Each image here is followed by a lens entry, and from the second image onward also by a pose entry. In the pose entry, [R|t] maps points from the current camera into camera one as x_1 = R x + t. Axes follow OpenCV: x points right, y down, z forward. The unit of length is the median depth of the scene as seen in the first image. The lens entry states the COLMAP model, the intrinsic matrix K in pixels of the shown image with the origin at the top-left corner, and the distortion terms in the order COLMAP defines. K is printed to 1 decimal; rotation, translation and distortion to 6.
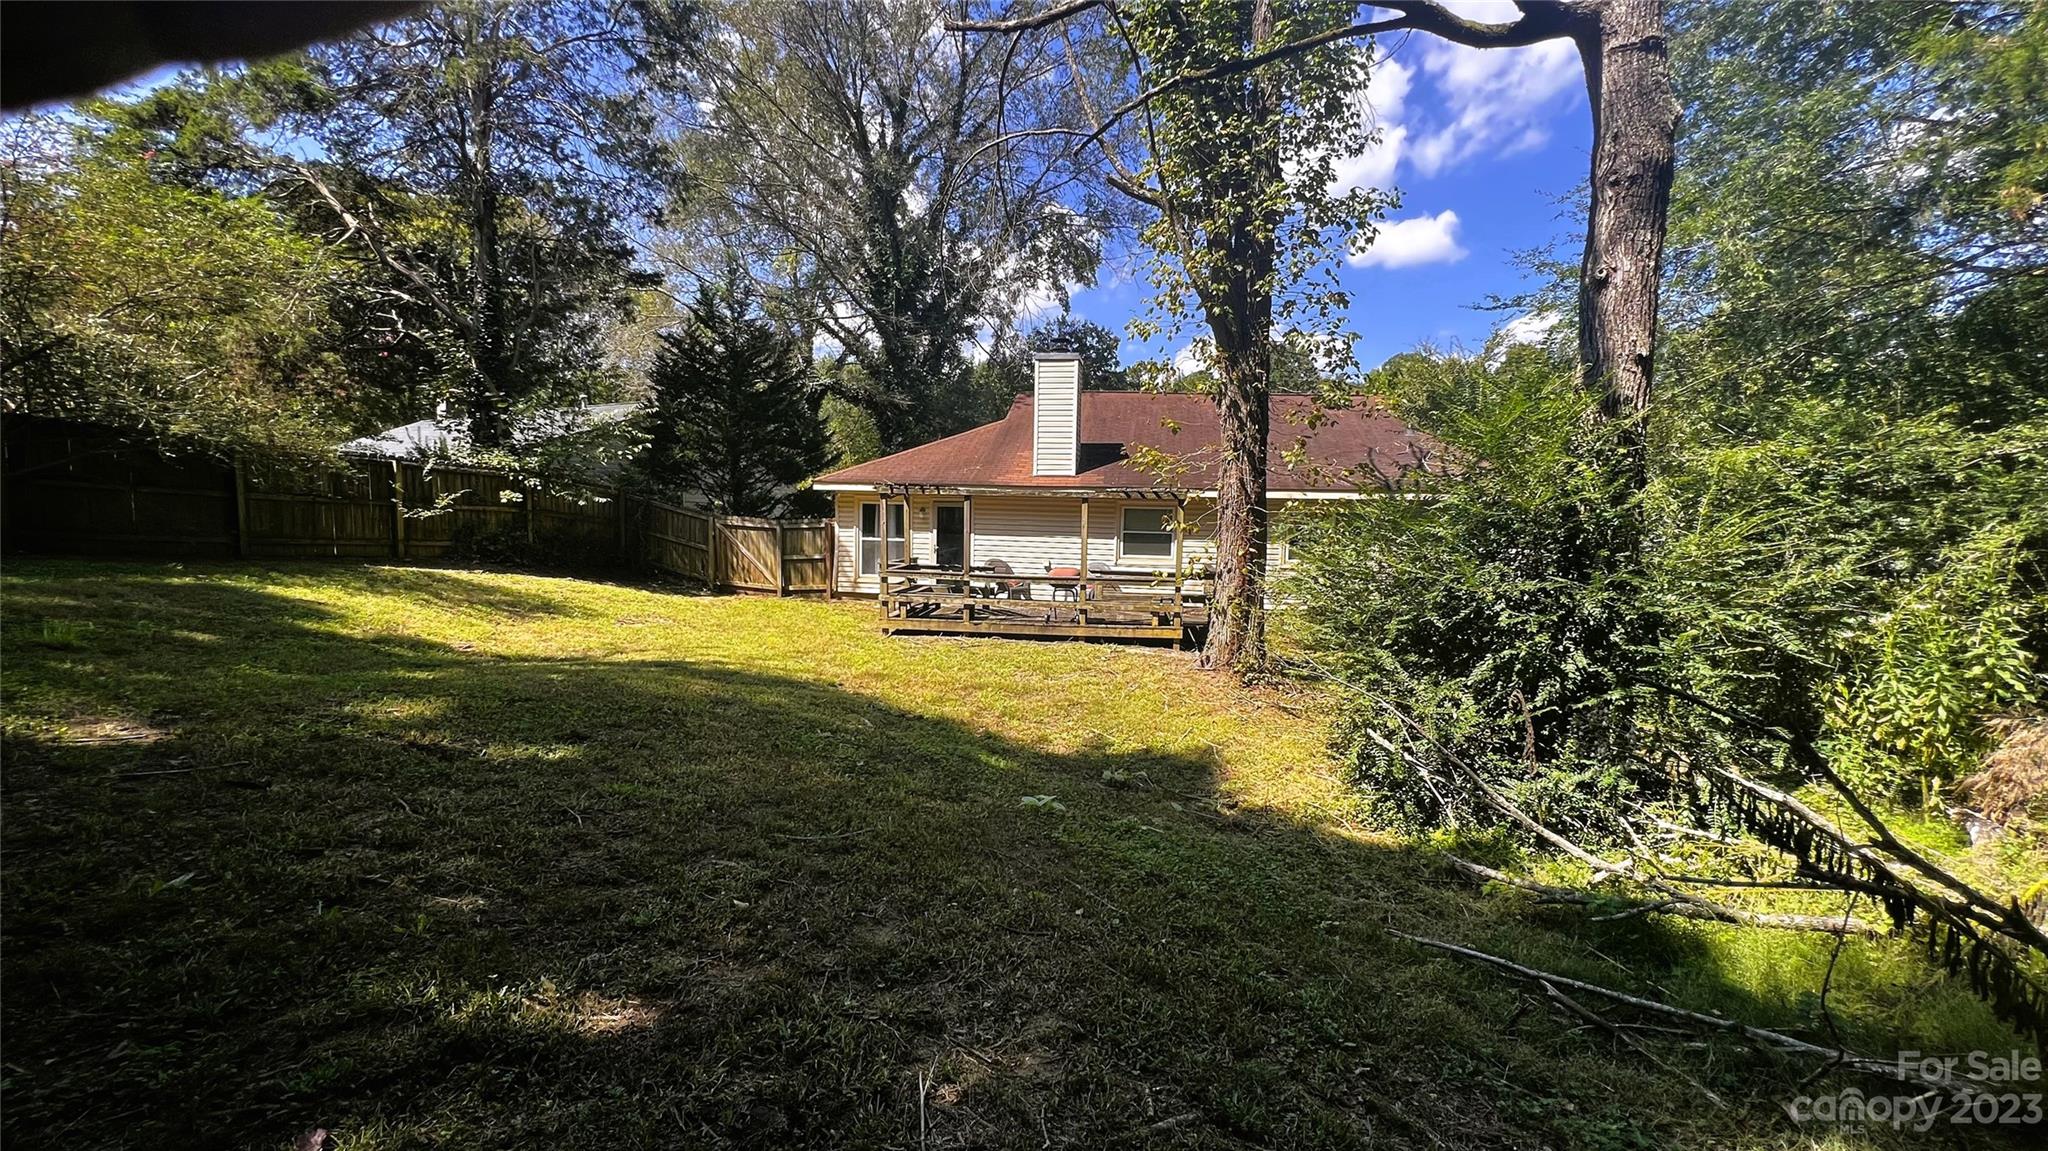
lens RADIAL K [[819.4, 0, 1025.5], [0, 819.4, 579.7], [0, 0, 1]] dist [-0.002316, 0.000272]
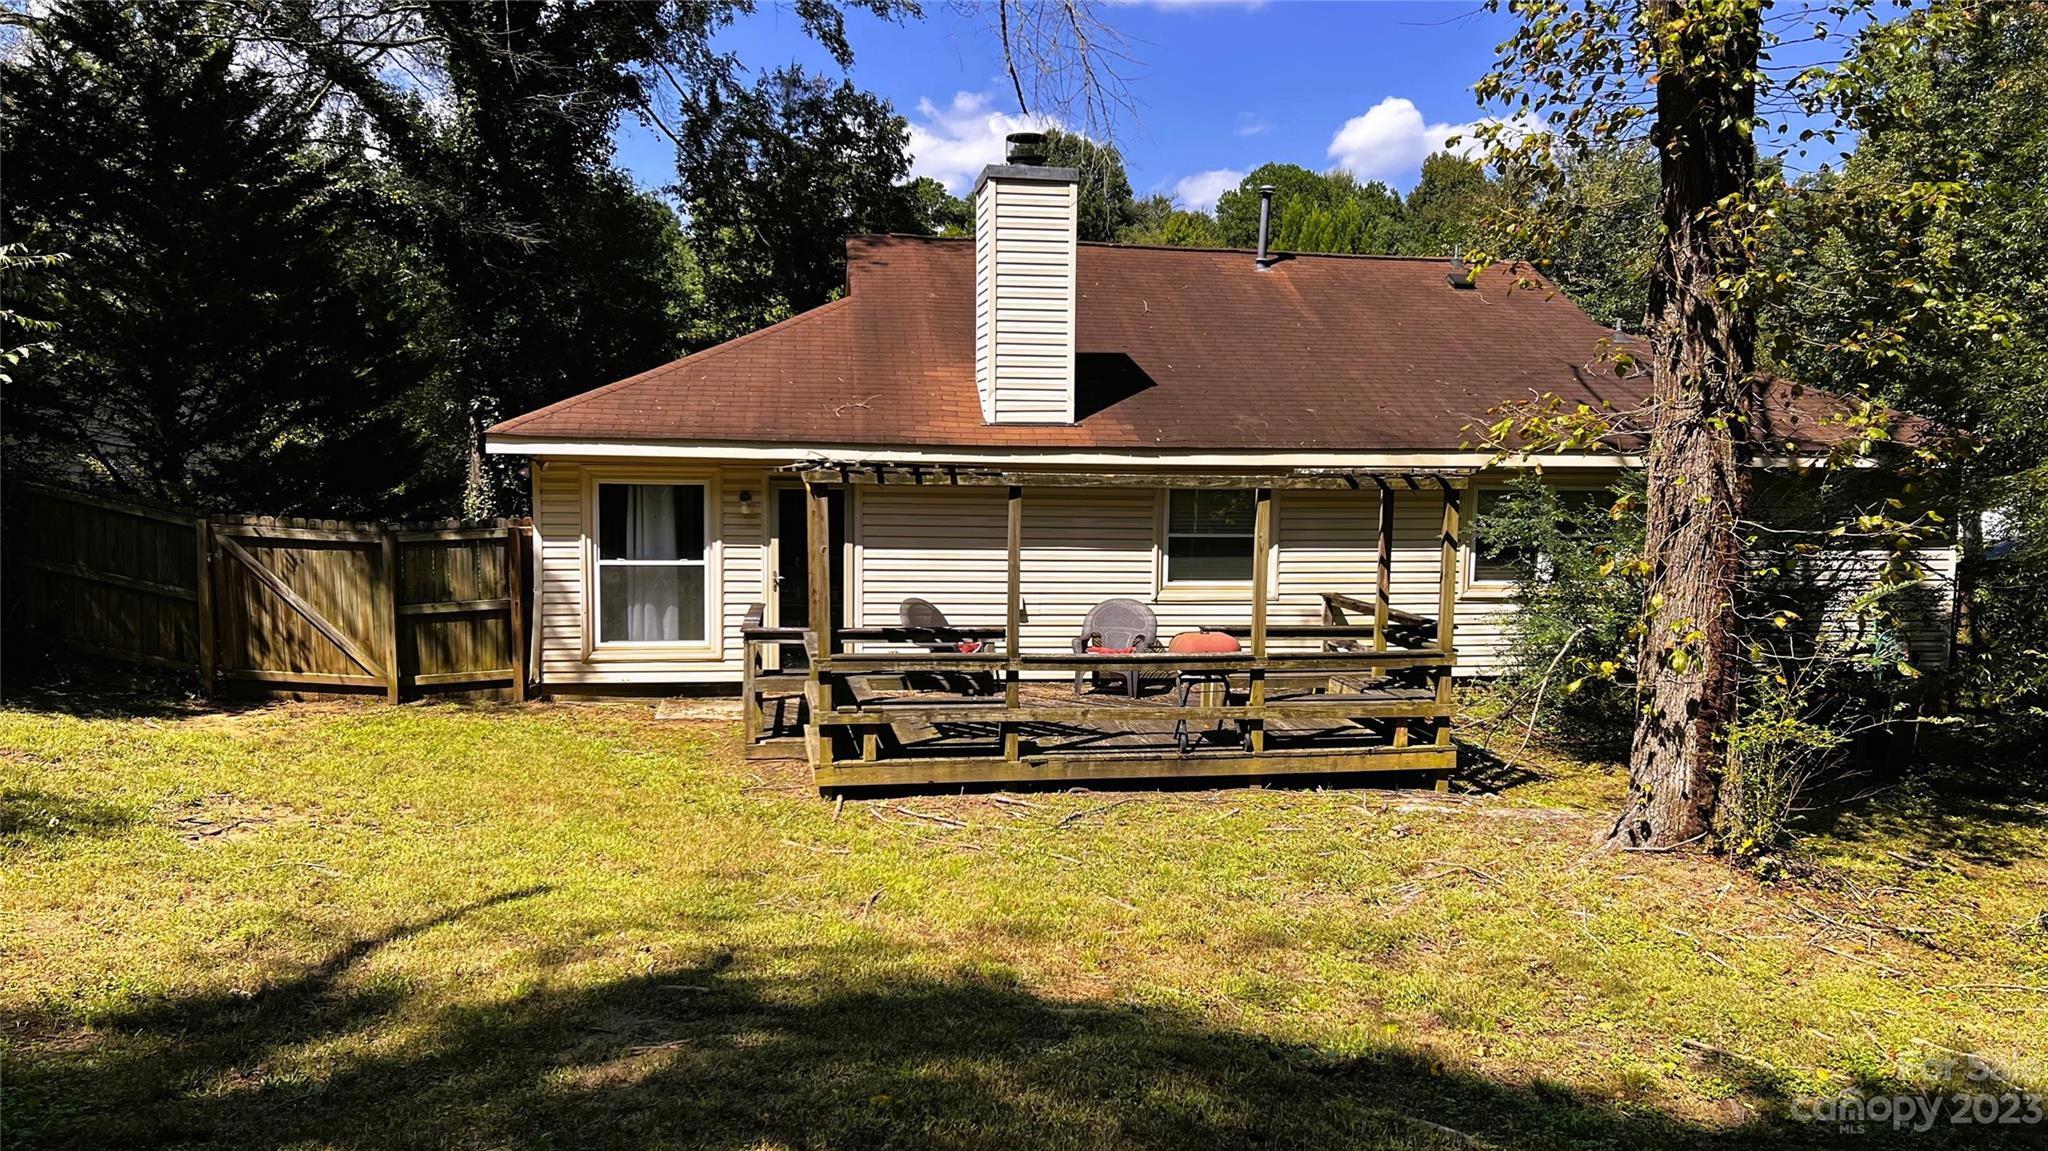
lens RADIAL K [[1570.2, 0, 1024.0], [0, 1570.2, 575.5], [0, 0, 1]] dist [0.061204, -0.002242]
pose [[0.955852, -0.034443, 0.291822, -0.237266], [0.033409, 0.999405, 0.008528, -0.044062], [-0.291942, 0.001598, 0.956435, 0.114516]]
